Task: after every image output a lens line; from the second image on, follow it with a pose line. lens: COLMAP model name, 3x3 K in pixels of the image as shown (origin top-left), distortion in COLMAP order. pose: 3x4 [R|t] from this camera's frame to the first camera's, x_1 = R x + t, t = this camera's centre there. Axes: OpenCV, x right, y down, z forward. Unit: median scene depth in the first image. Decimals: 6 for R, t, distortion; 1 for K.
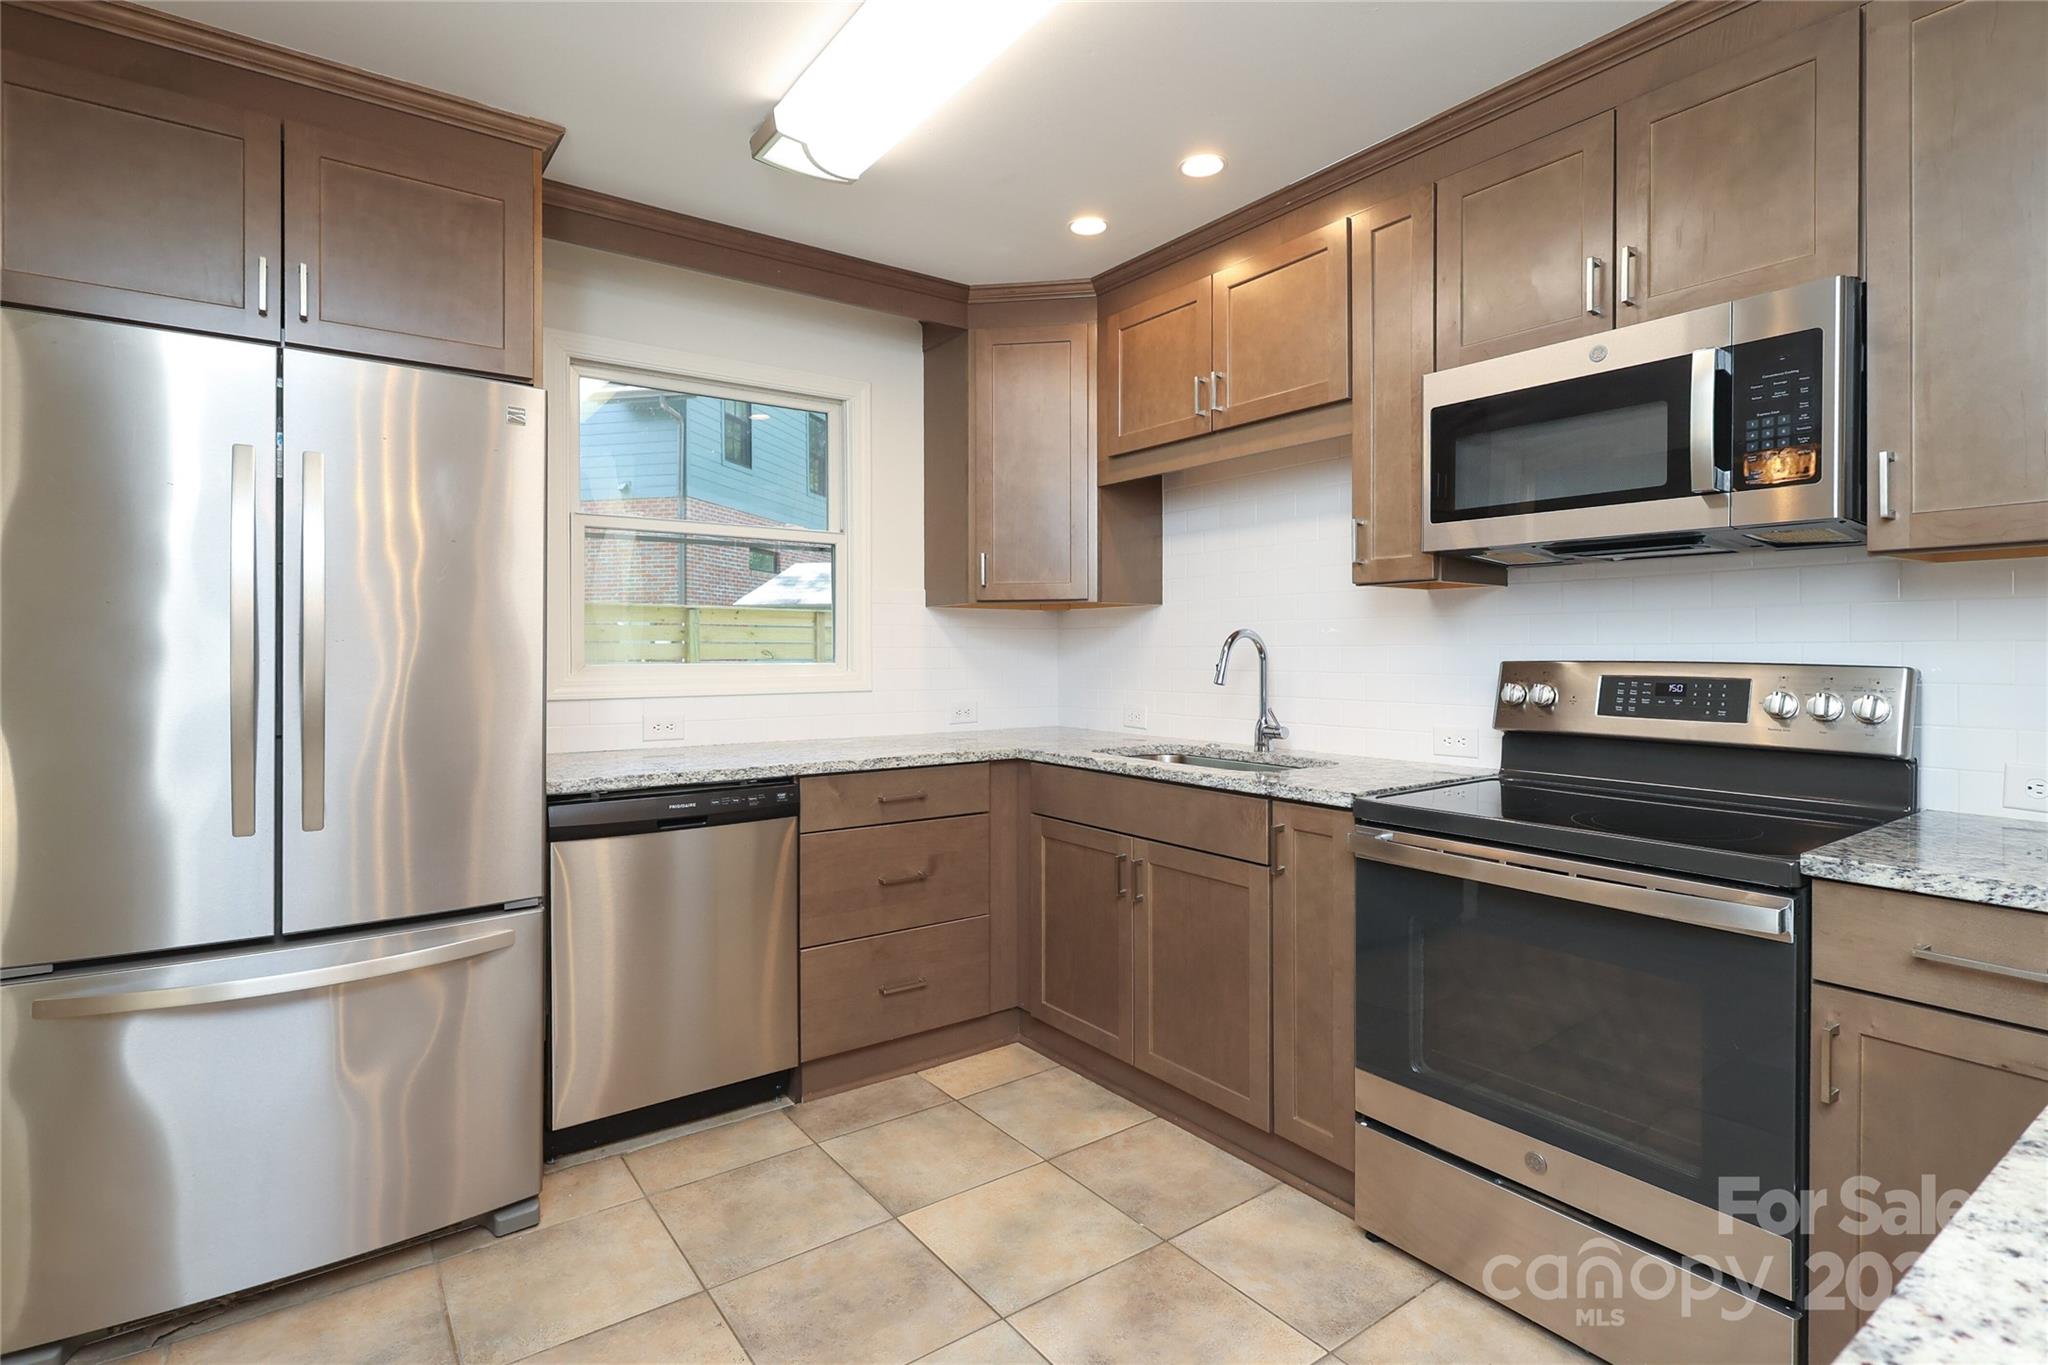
lens RADIAL K [[1001.5, 0, 1025.5], [0, 1001.5, 653.0], [0, 0, 1]] dist [0.000403, -0.004735]
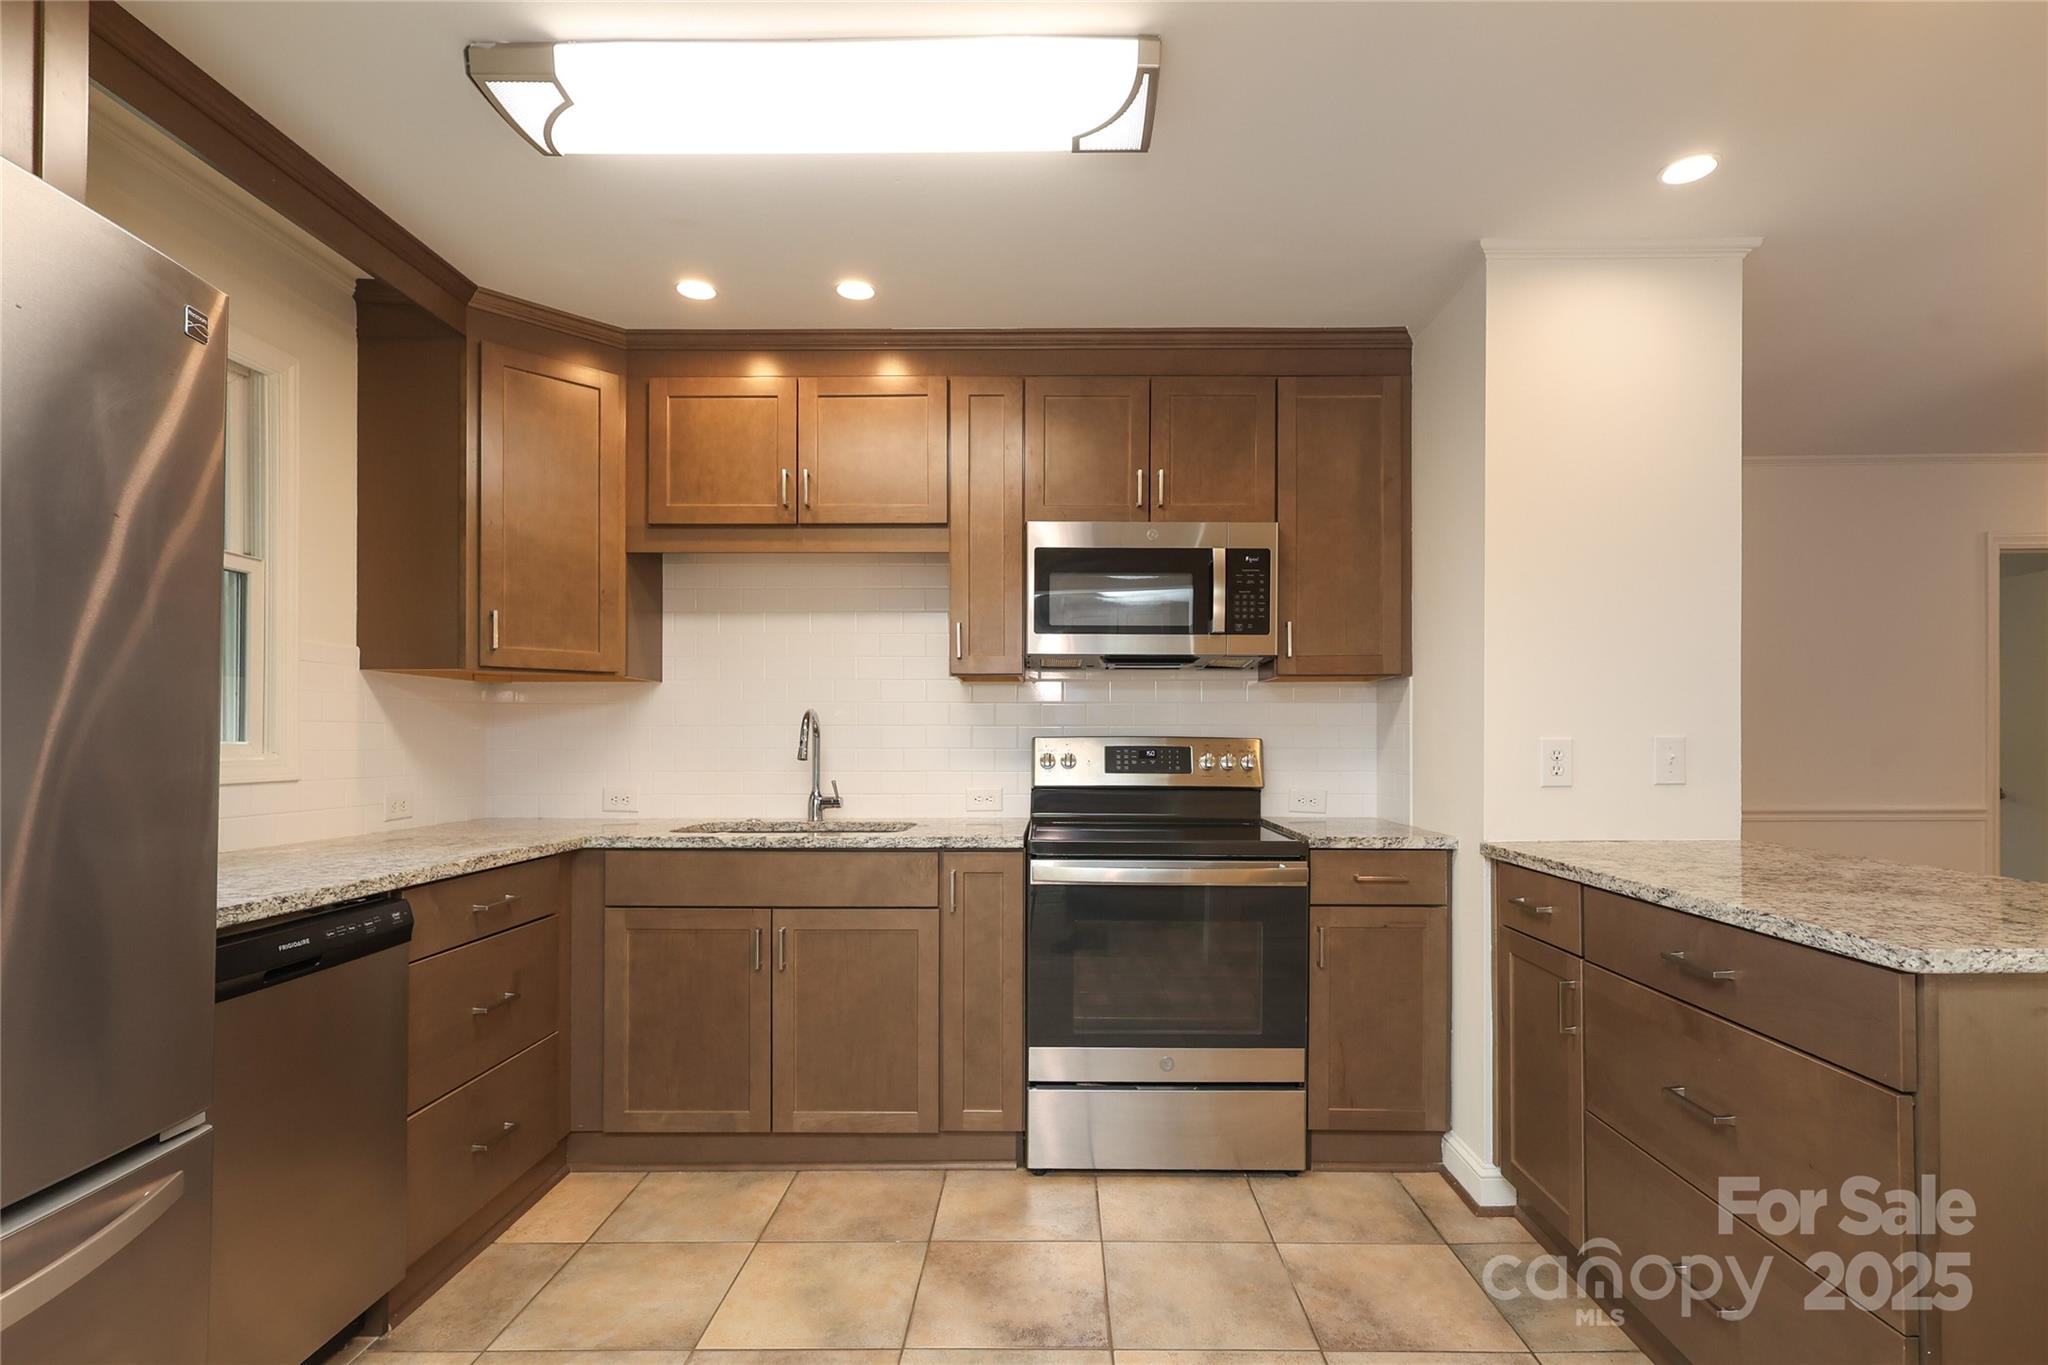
lens RADIAL K [[983.3, 0, 1047.2], [0, 983.3, 734.1], [0, 0, 1]] dist [-0.001569, 0.001001]
pose [[0.585546, 0.007419, 0.810605, -0.624720], [0.001357, 0.999948, -0.010132, 0.018425], [-0.810638, 0.007032, 0.585505, 0.207556]]
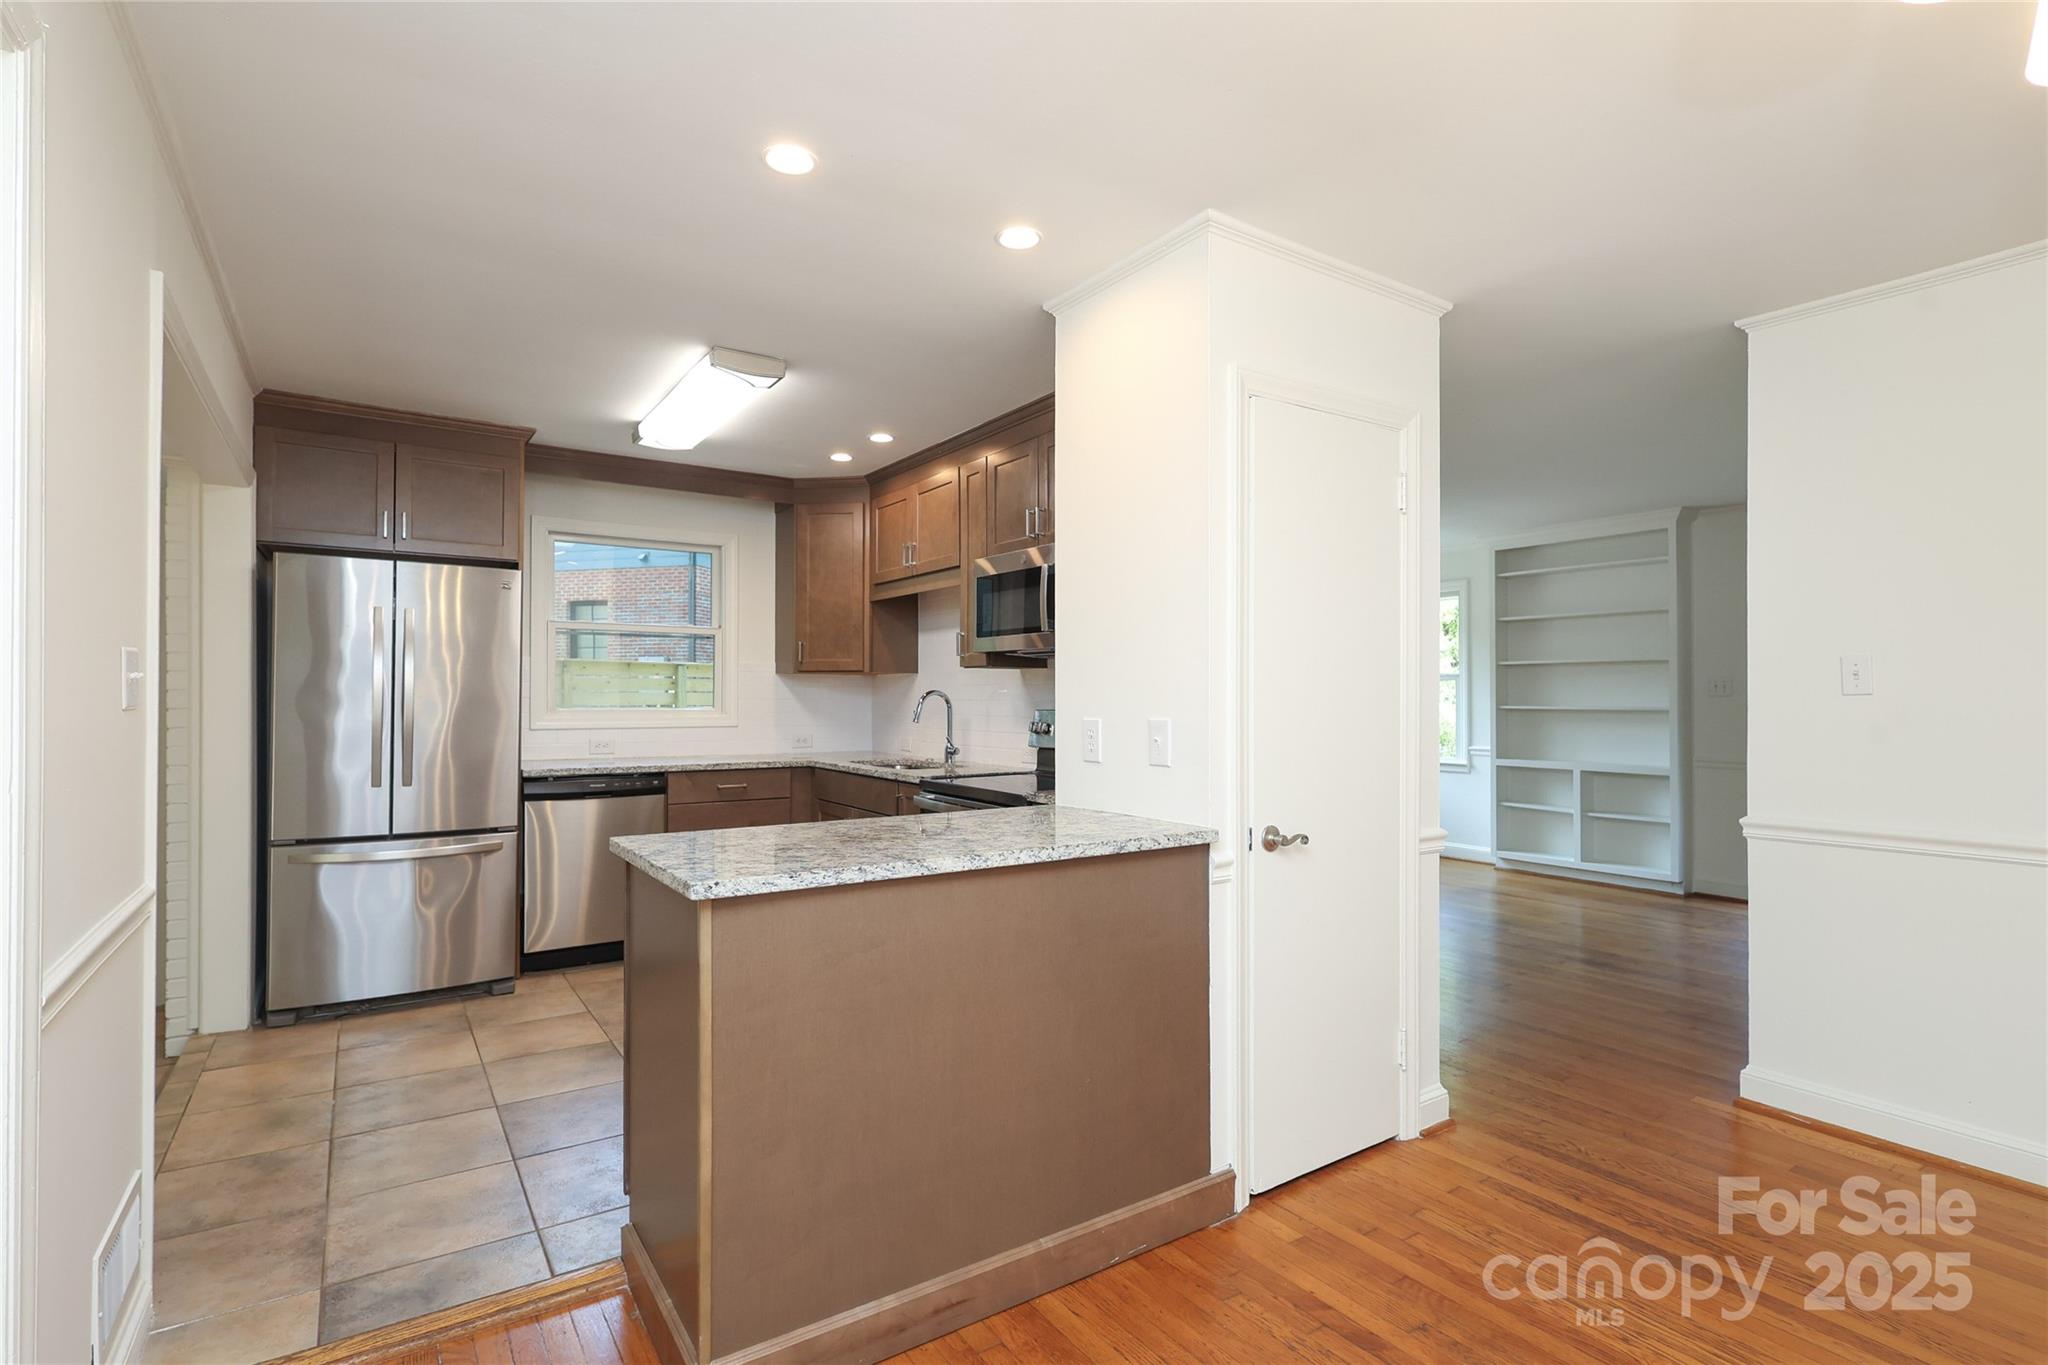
lens RADIAL K [[983.3, 0, 1022.8], [0, 983.3, 689.7], [0, 0, 1]] dist [-0.001569, 0.001001]
pose [[0.999386, 0.005391, -0.034614, 0.539624], [-0.005765, 0.999926, -0.010731, -0.009860], [0.034554, 0.010924, 0.999343, -0.846306]]
